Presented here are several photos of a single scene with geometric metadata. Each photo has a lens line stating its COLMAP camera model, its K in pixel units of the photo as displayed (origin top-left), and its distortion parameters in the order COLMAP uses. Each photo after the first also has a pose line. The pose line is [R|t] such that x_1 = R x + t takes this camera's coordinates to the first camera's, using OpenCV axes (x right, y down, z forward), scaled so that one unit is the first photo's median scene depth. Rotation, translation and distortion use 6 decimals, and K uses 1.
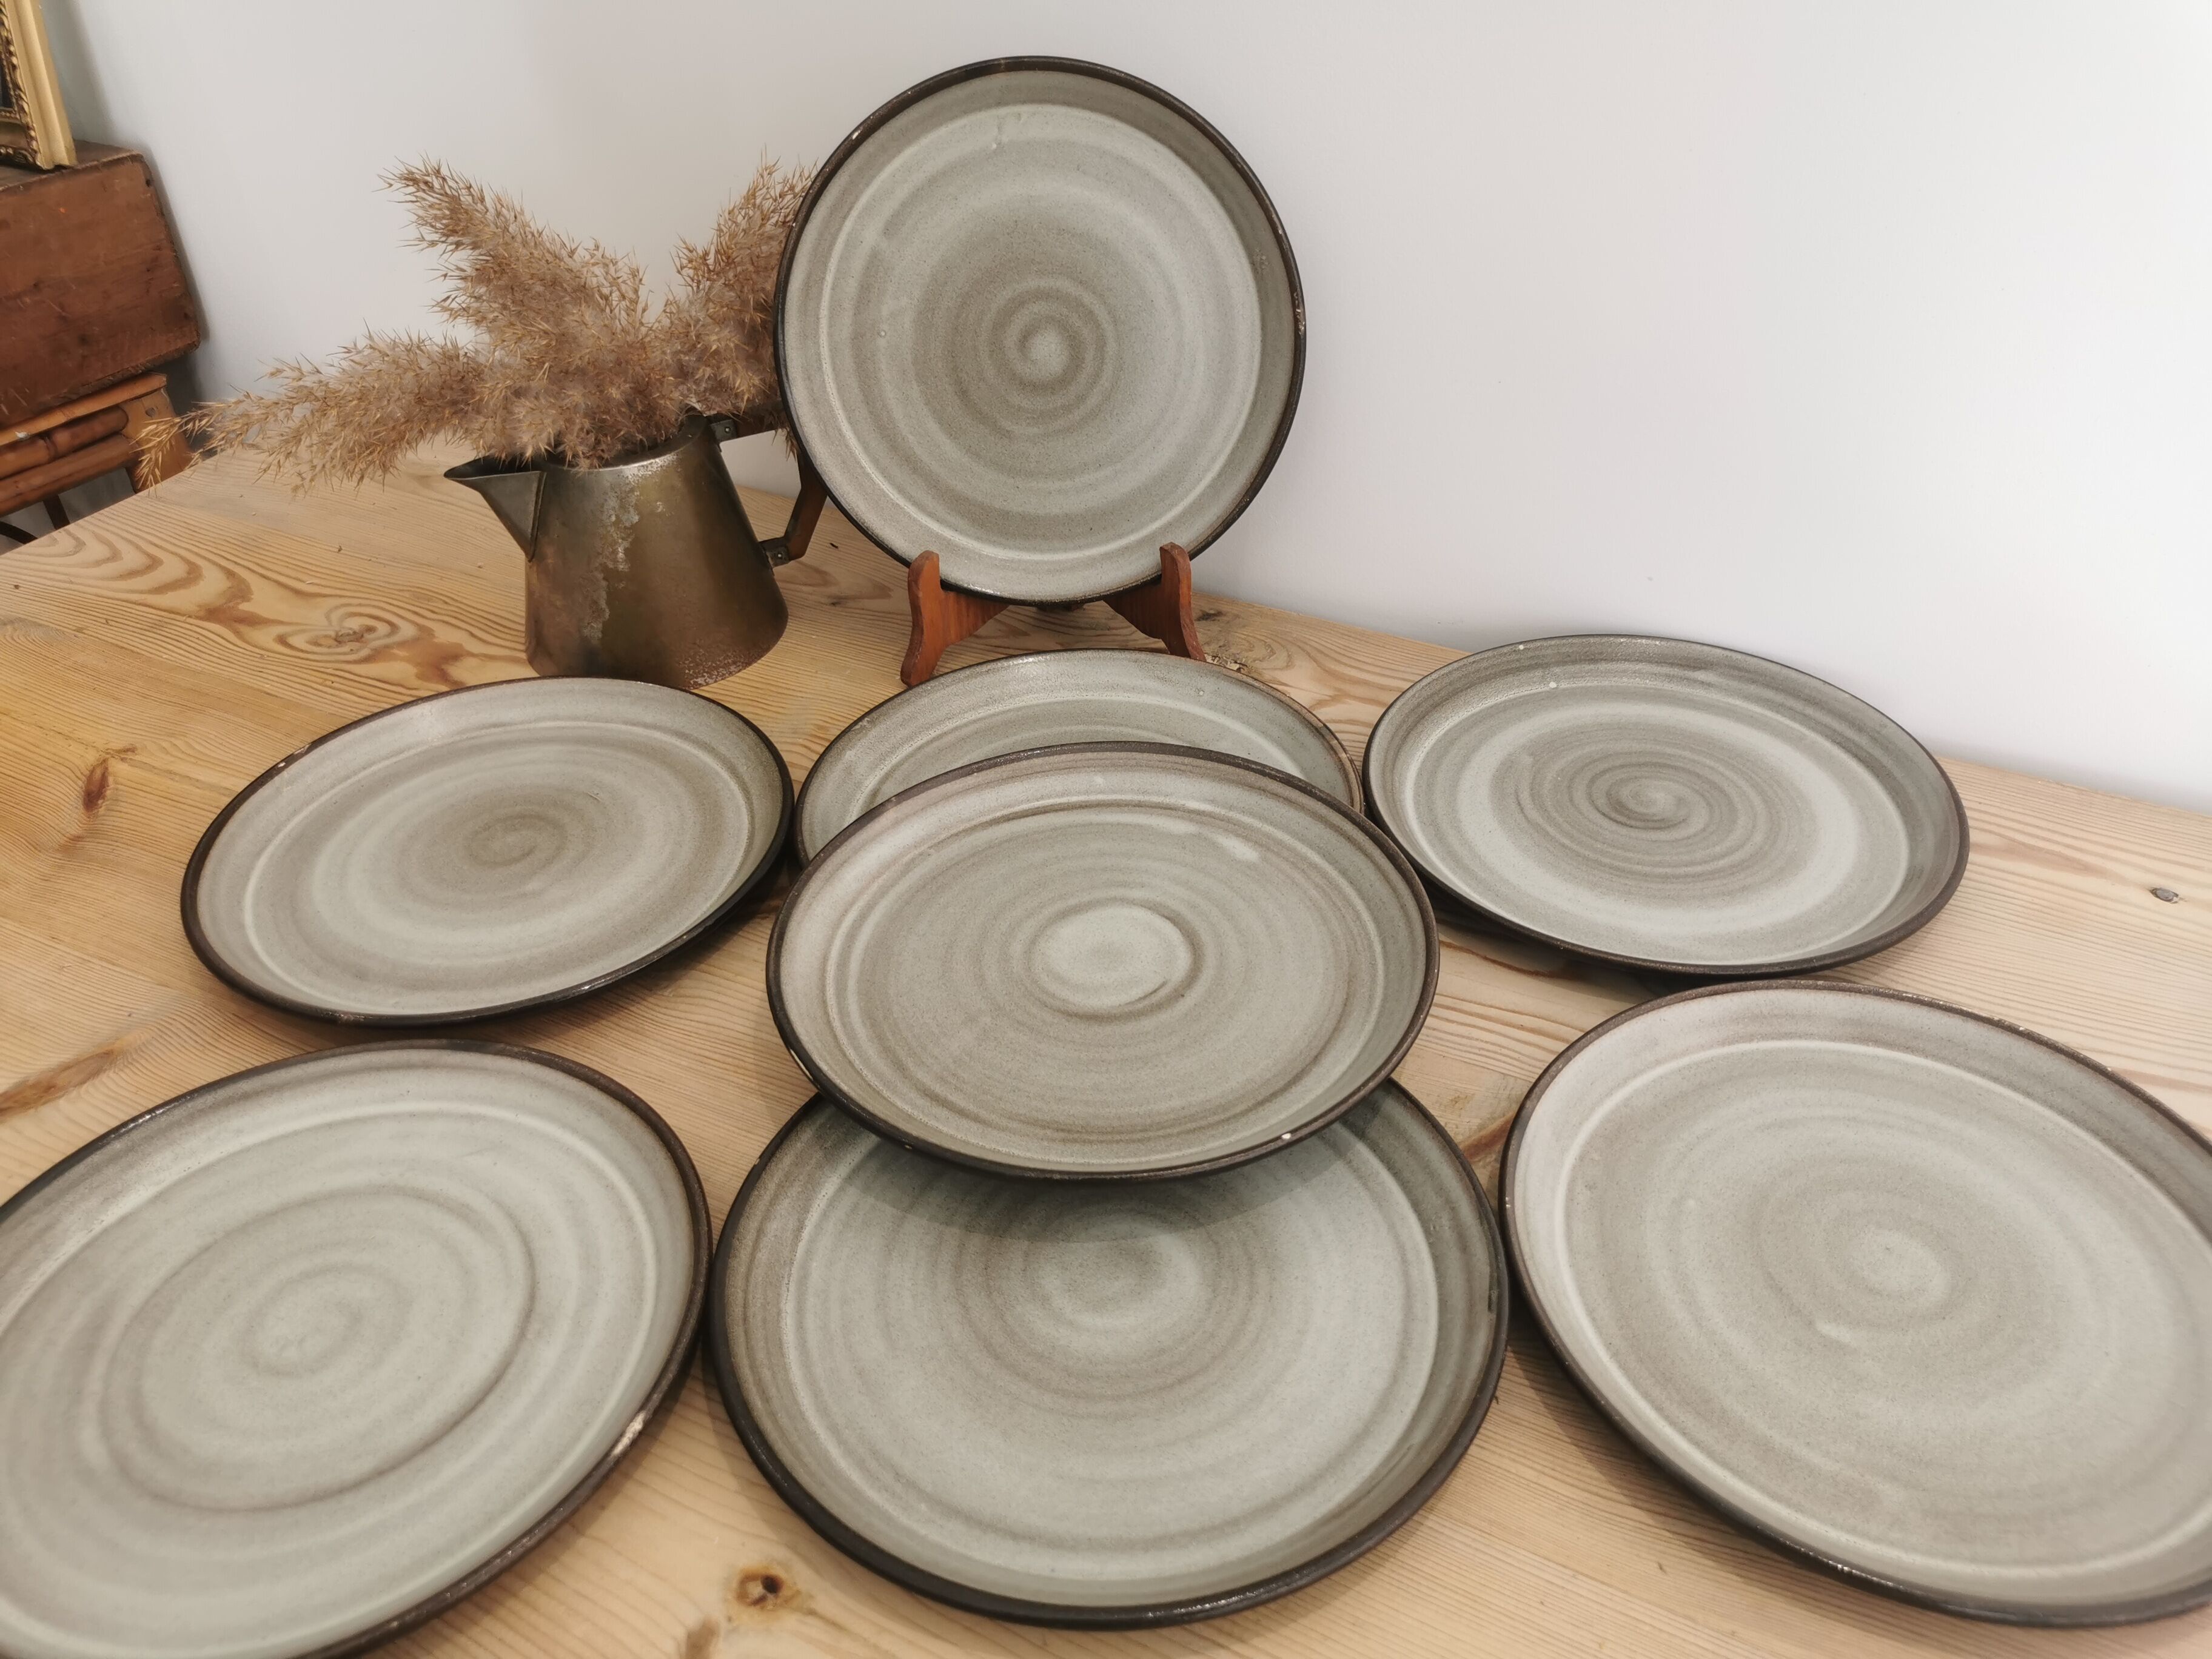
lens RADIAL K [[1734.8, 0, 1102.6], [0, 1734.8, 861.0], [0, 0, 1]] dist [0.001714, 0.034205]
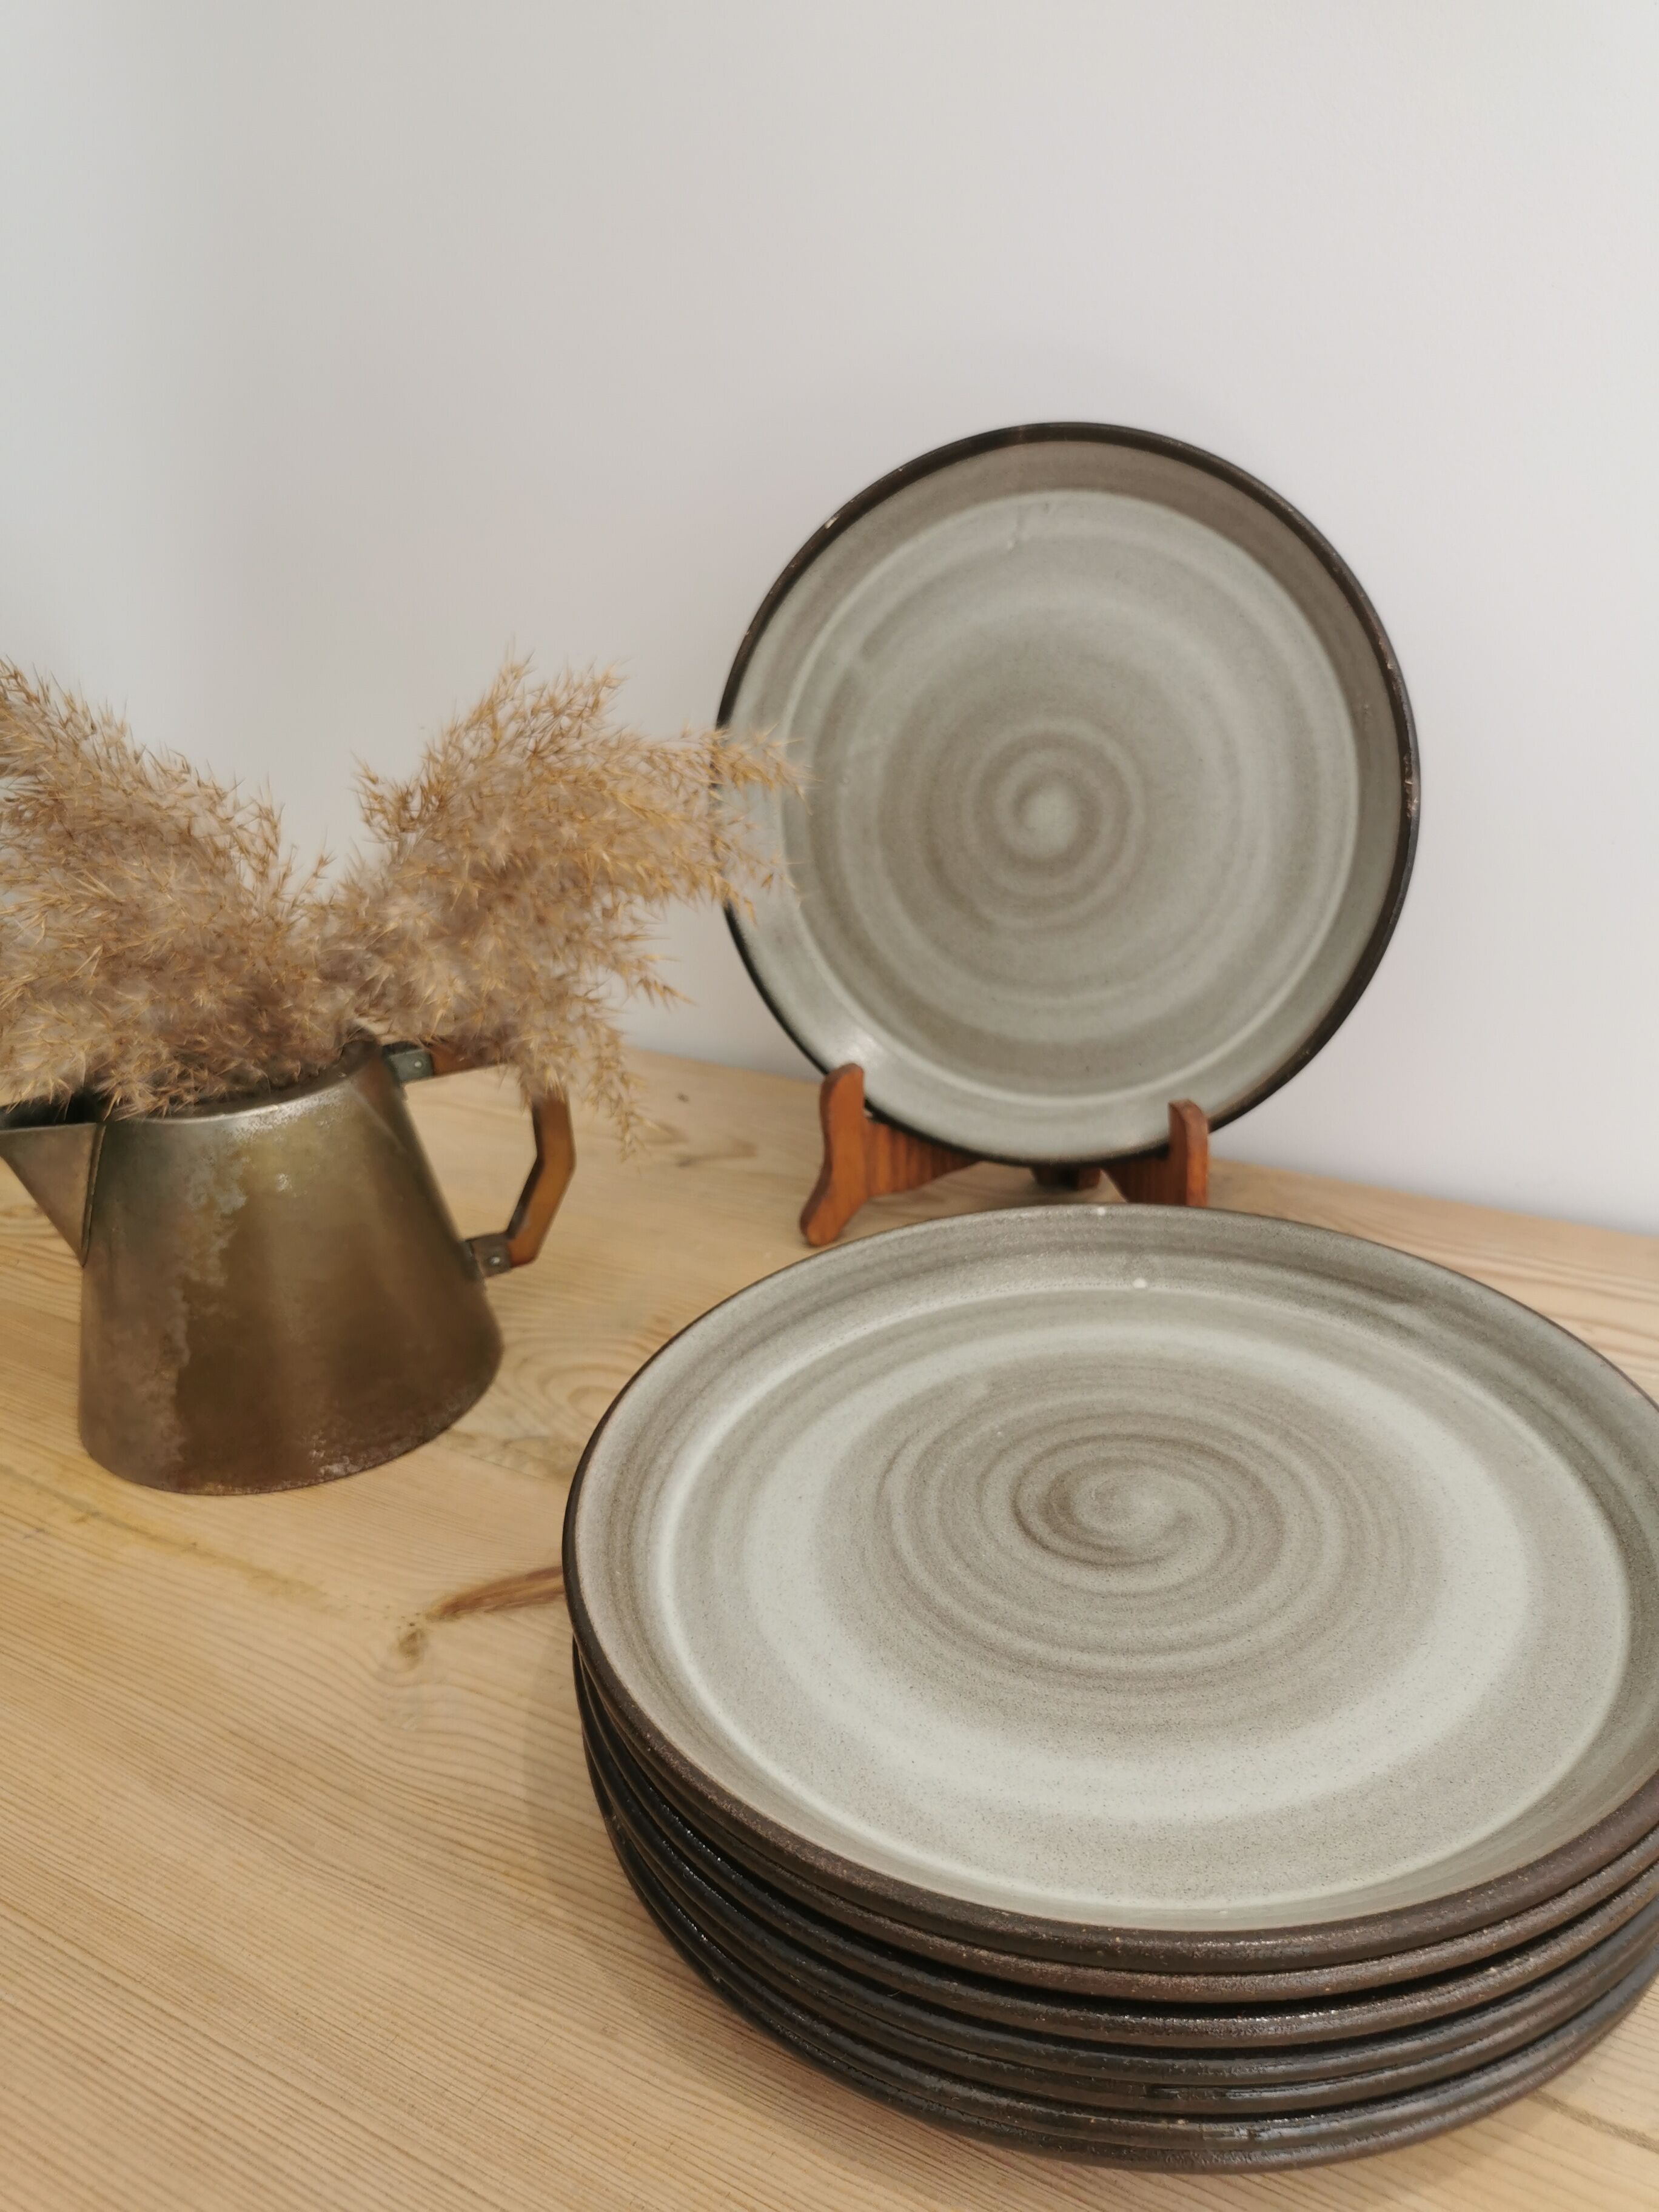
lens RADIAL K [[1734.8, 0, 821.9], [0, 1734.8, 1136.3], [0, 0, 1]] dist [0.001714, 0.034205]
pose [[0.915618, 0.144479, -0.375194, 0.174417], [-0.219762, 0.961304, -0.166128, -0.023725], [0.336674, 0.234563, 0.911938, 0.339129]]
